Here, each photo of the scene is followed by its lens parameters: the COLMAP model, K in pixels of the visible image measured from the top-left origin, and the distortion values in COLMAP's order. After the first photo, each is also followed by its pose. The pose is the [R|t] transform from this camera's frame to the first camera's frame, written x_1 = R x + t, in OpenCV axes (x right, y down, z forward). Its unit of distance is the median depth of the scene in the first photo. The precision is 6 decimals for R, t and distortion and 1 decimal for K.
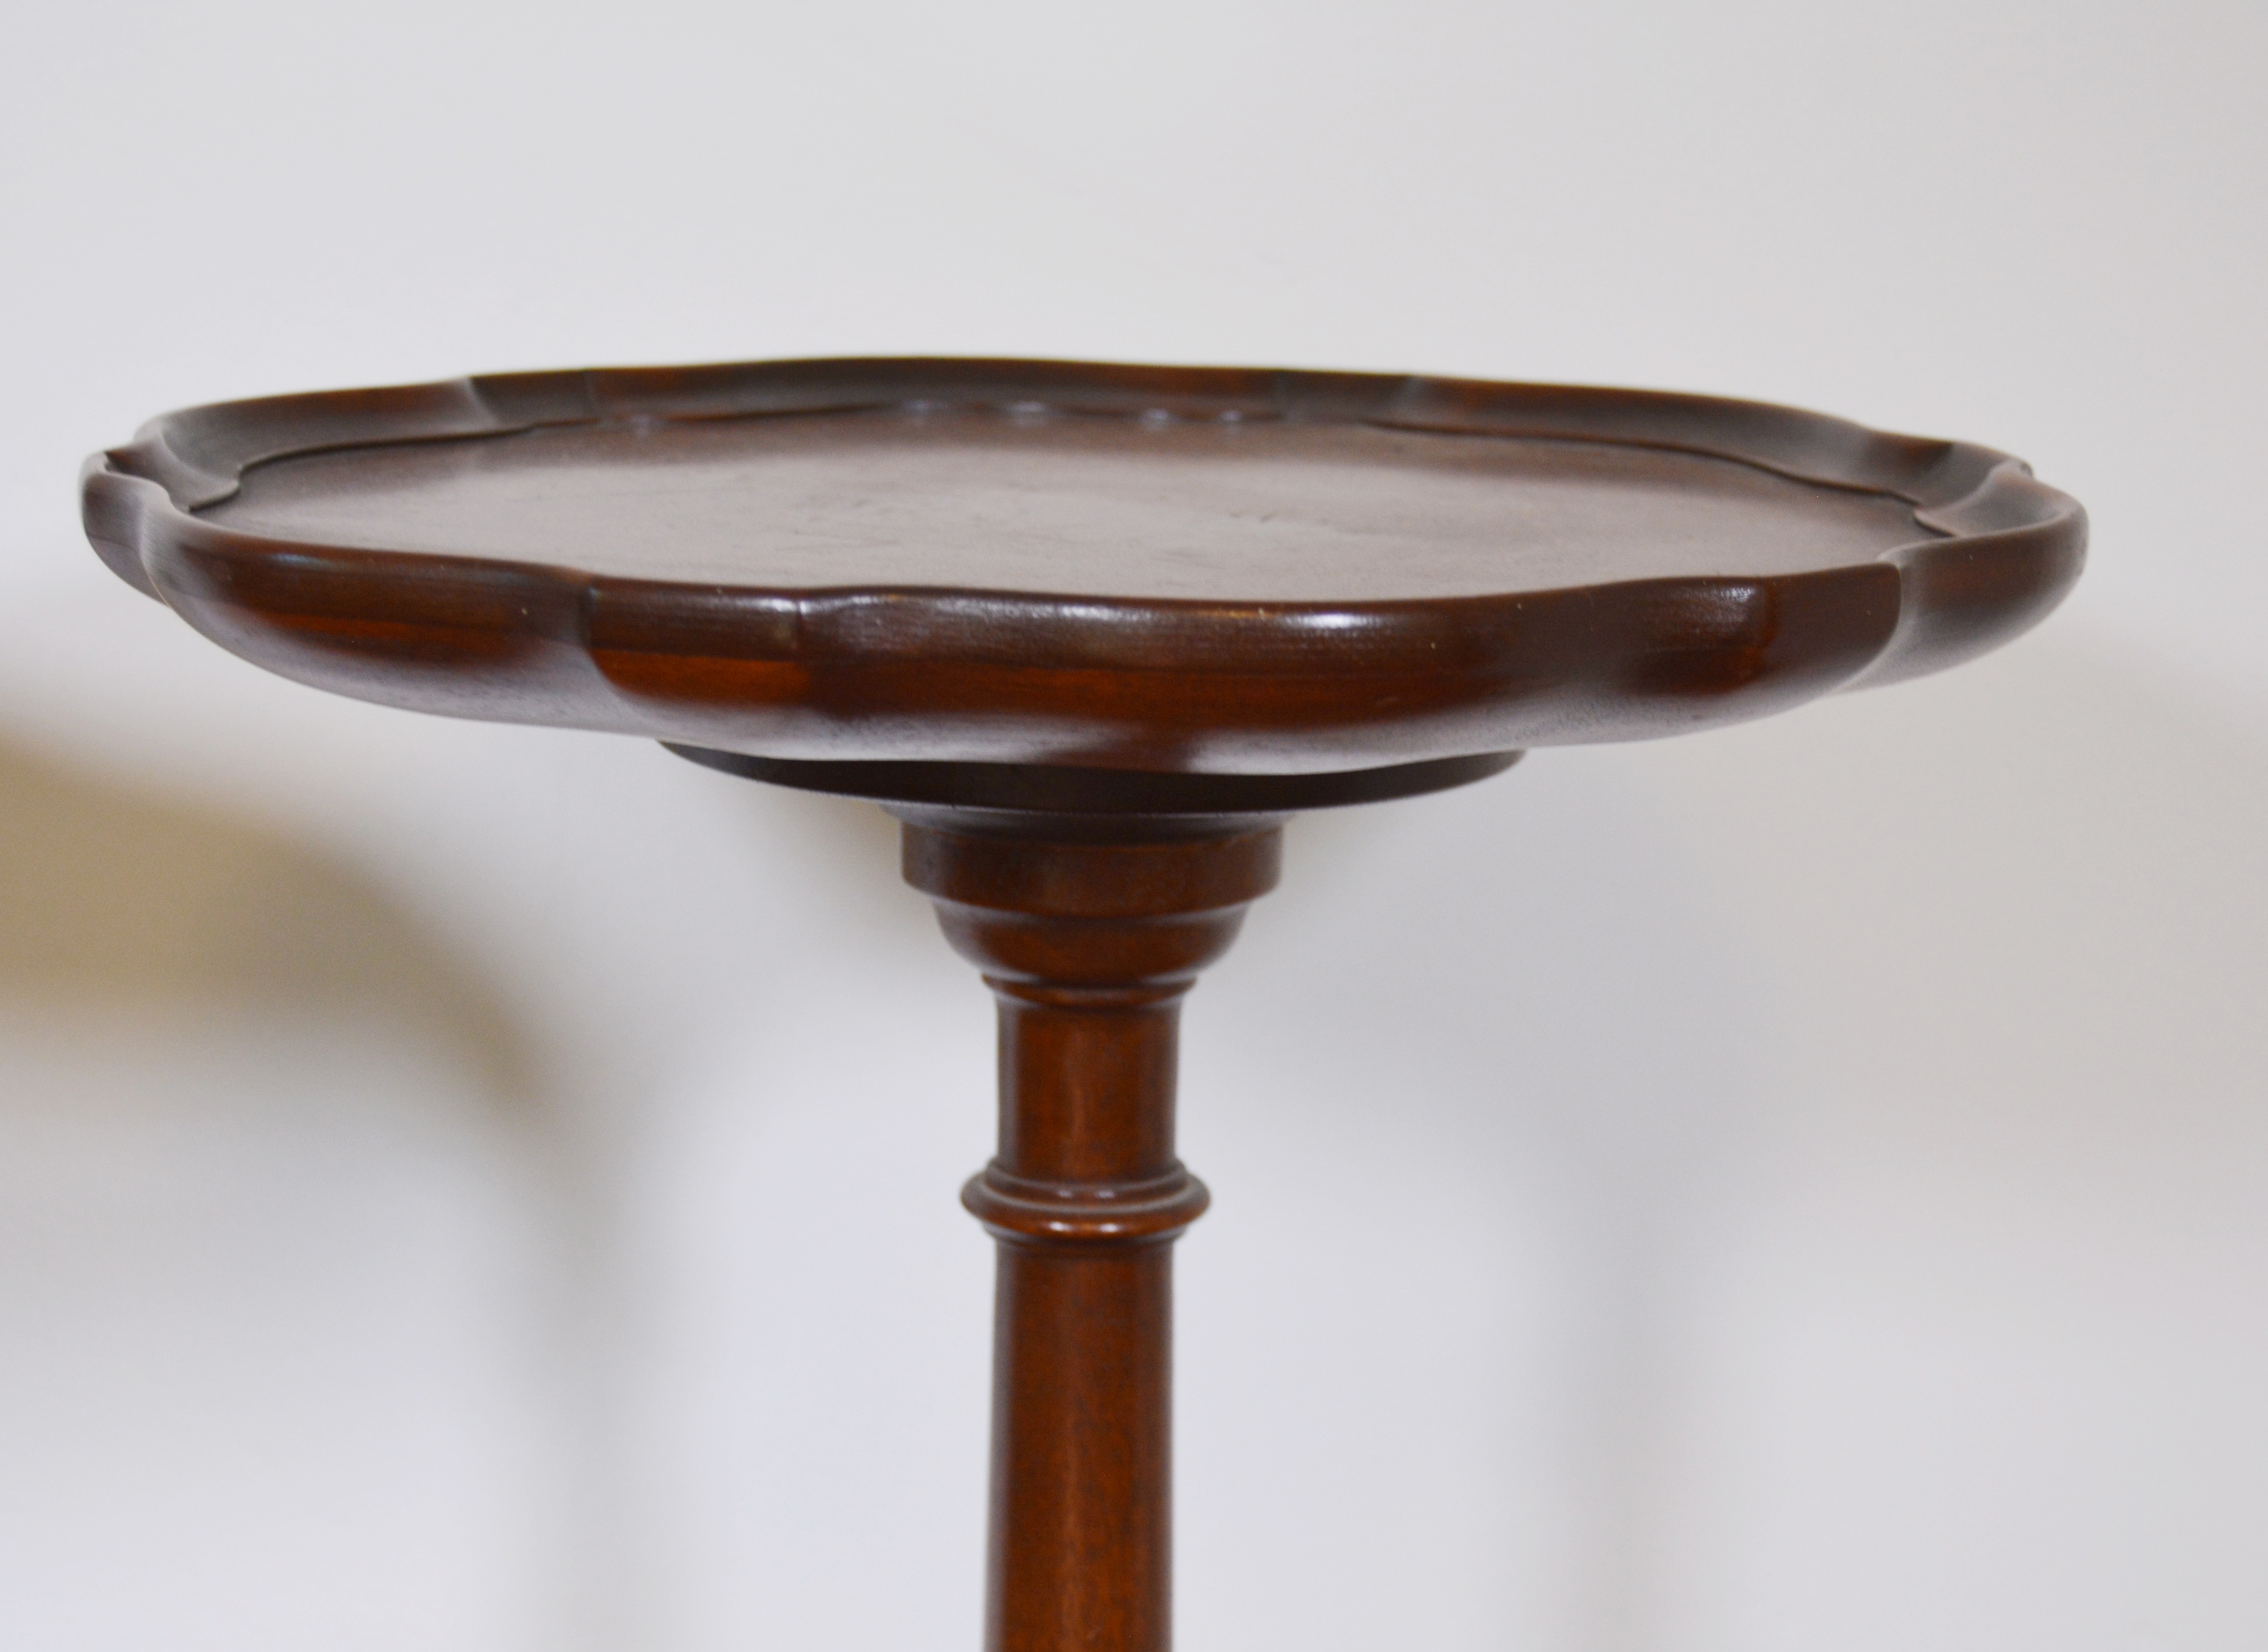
lens RADIAL K [[4208.3, 0, 1136.5], [0, 4208.3, 1083.1], [0, 0, 1]] dist [-0.052818, -0.071347]
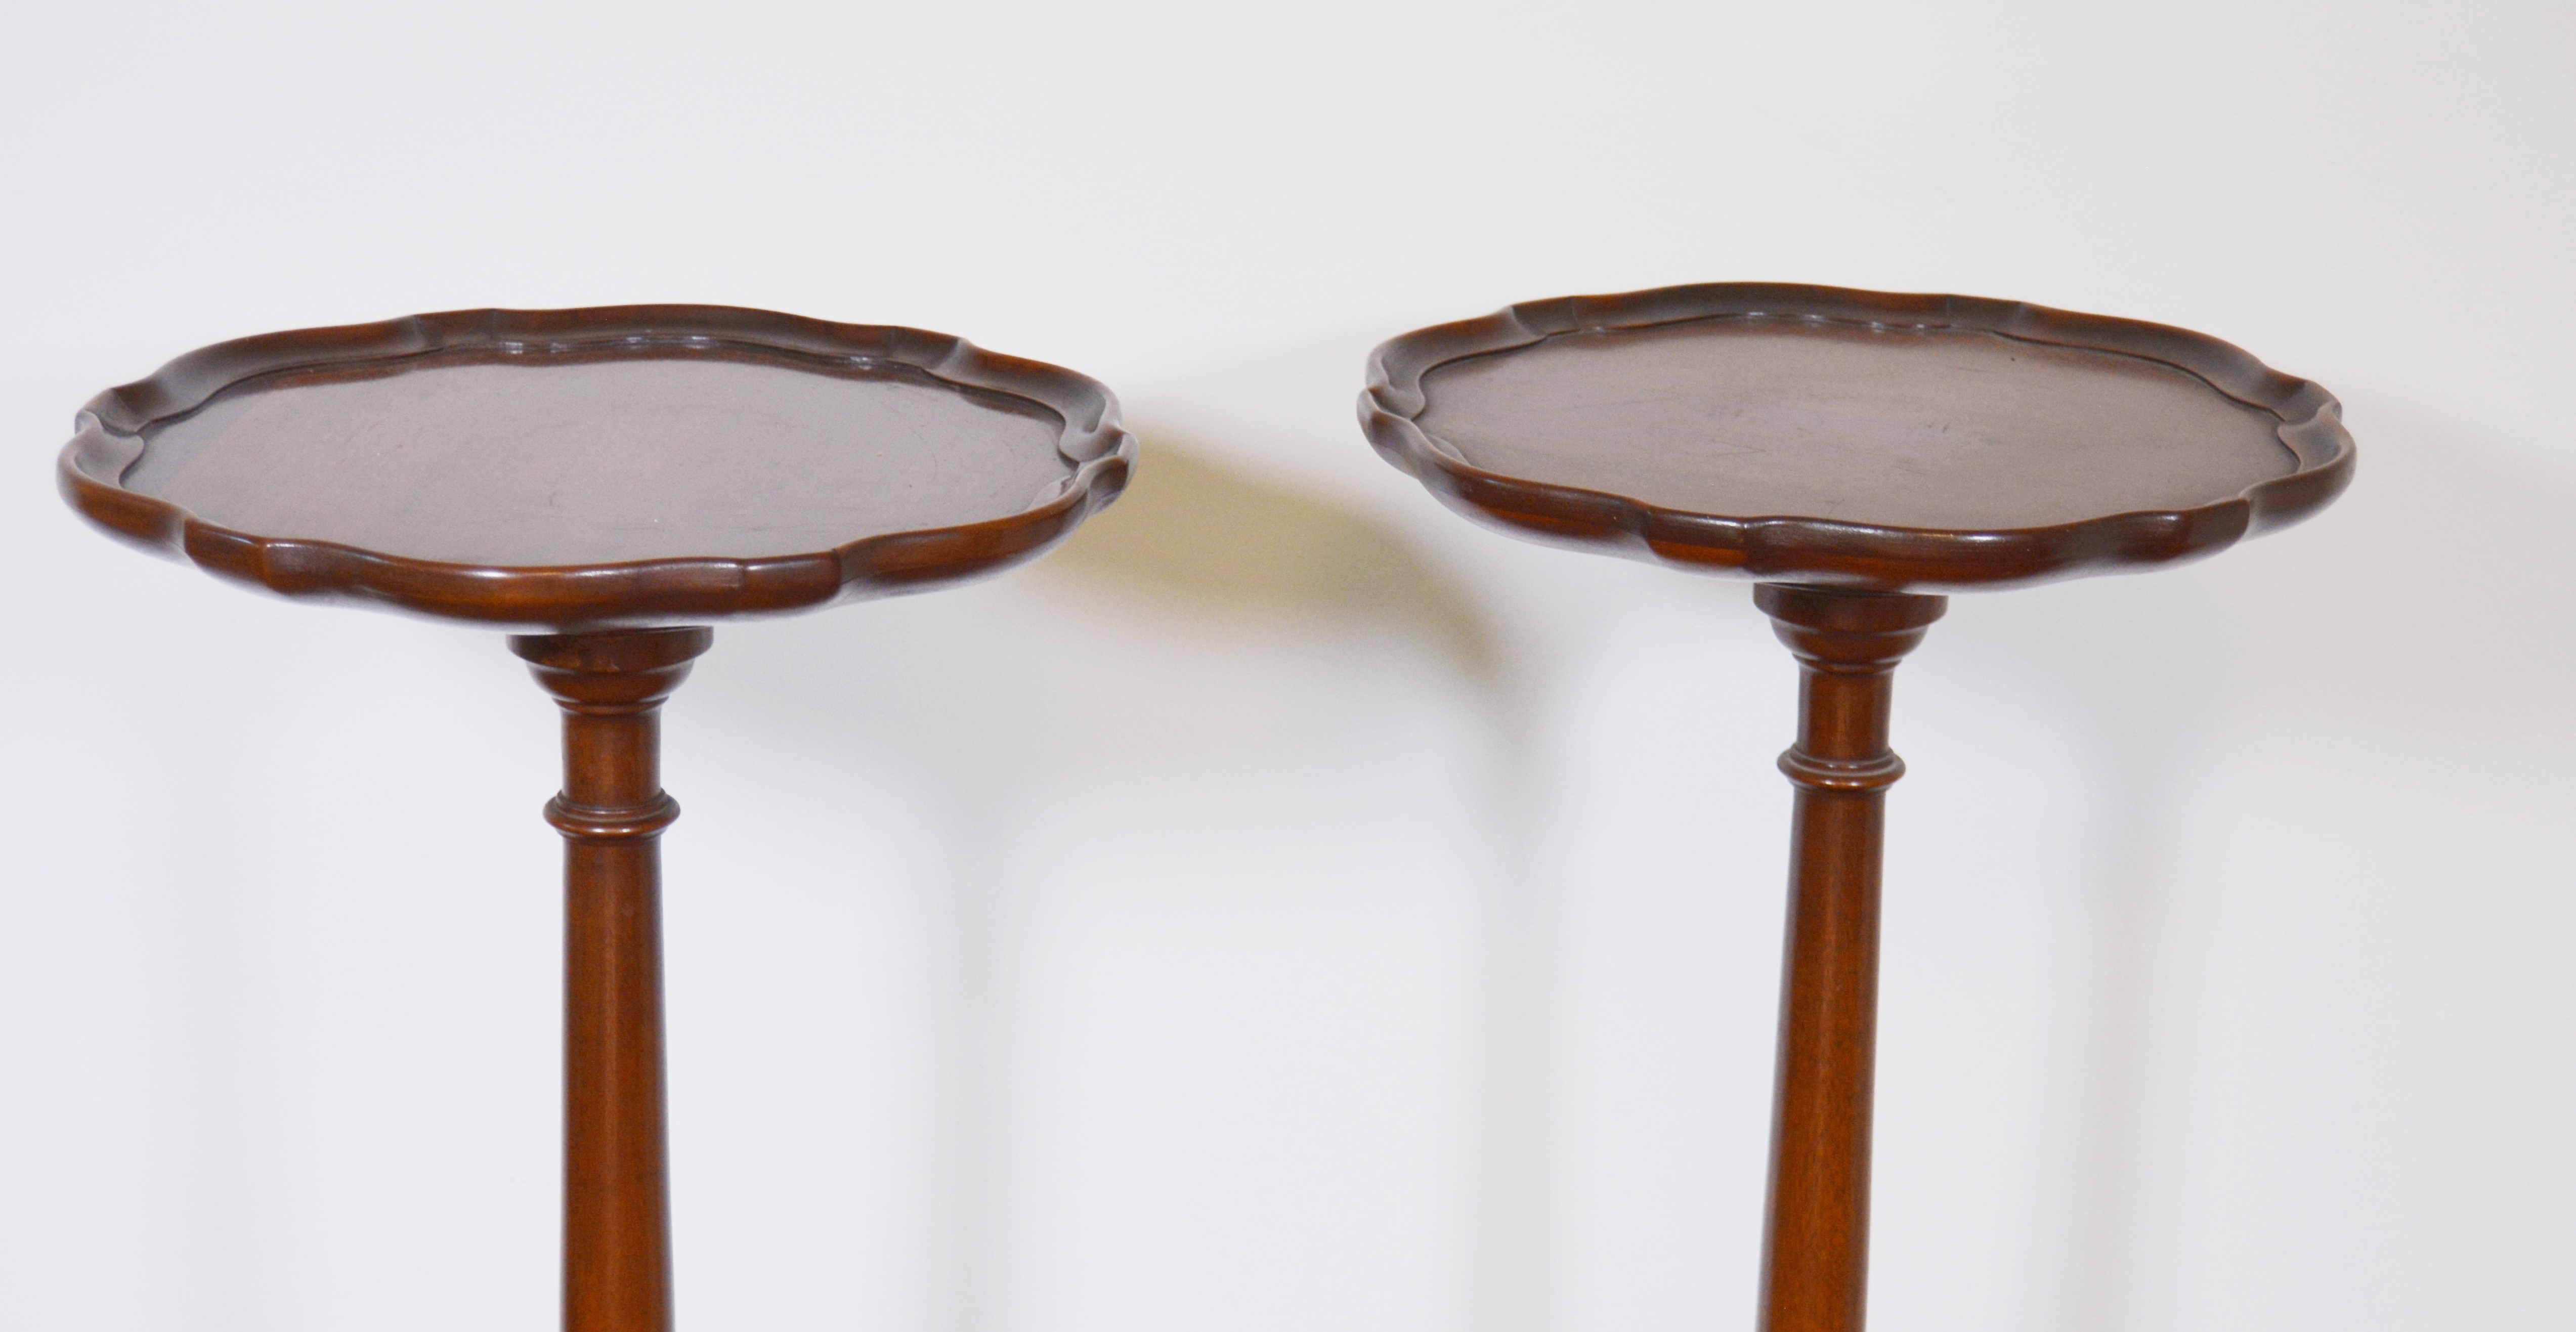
lens RADIAL K [[5177.2, 0, 1363.9], [0, 5177.2, 665.2], [0, 0, 1]] dist [-0.008646, 0.017595]
pose [[0.998210, 0.026882, -0.053429, -0.108041], [-0.023572, 0.997820, 0.061644, -0.165804], [0.054969, -0.060275, 0.996667, -1.435181]]
